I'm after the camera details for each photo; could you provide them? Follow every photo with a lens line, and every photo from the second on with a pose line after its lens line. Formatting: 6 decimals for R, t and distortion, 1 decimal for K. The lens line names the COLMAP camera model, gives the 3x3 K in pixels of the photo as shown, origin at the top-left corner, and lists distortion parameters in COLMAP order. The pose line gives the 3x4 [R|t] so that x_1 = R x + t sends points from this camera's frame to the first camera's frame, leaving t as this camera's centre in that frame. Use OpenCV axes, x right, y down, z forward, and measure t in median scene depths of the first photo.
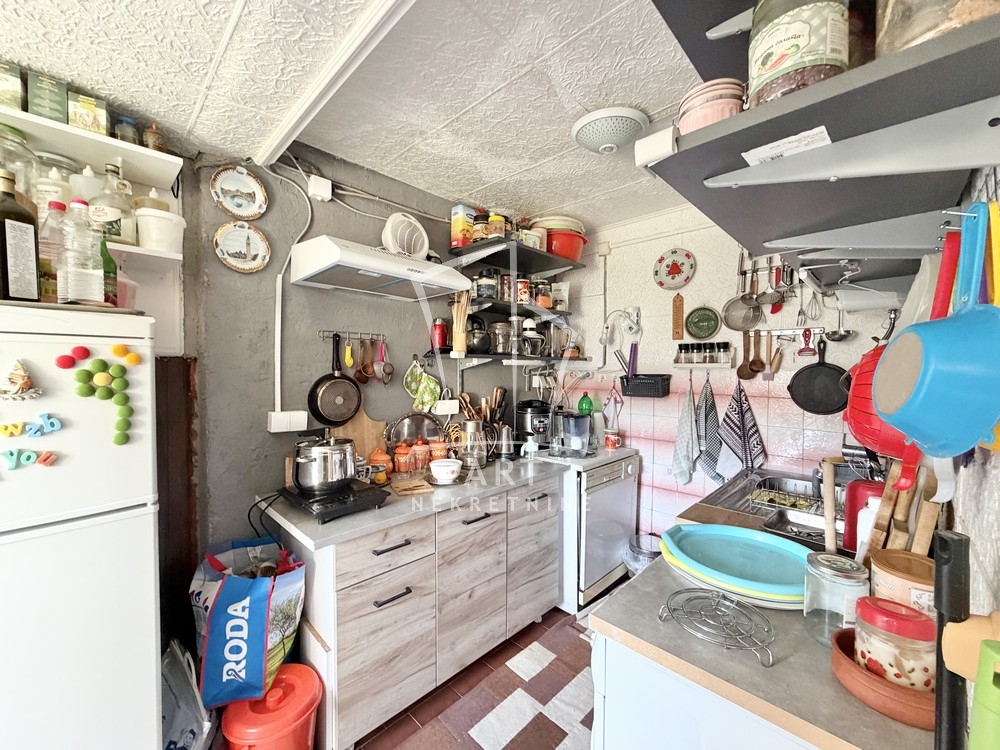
lens RADIAL K [[397.6, 0, 495.5], [0, 397.6, 376.8], [0, 0, 1]] dist [-0.000654, -0.000283]
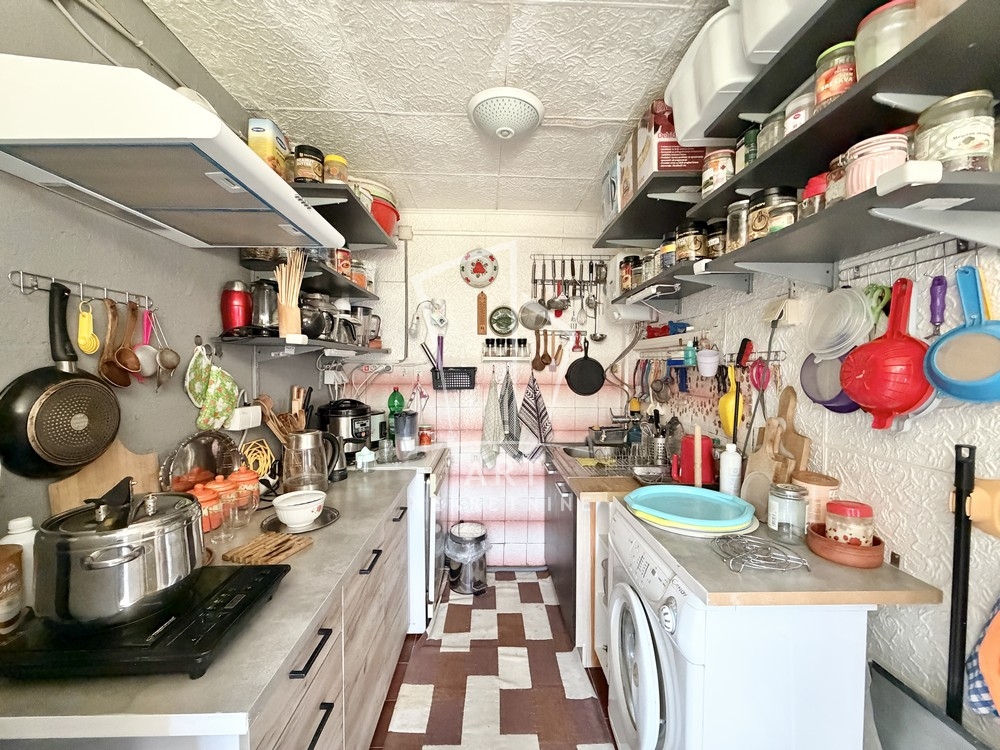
lens RADIAL K [[397.6, 0, 495.5], [0, 397.6, 376.8], [0, 0, 1]] dist [-0.000654, -0.000283]
pose [[0.694881, -0.023155, 0.718752, -0.320572], [0.015782, 0.999732, 0.016949, 0.003248], [-0.718951, -0.000434, 0.695060, 0.249130]]
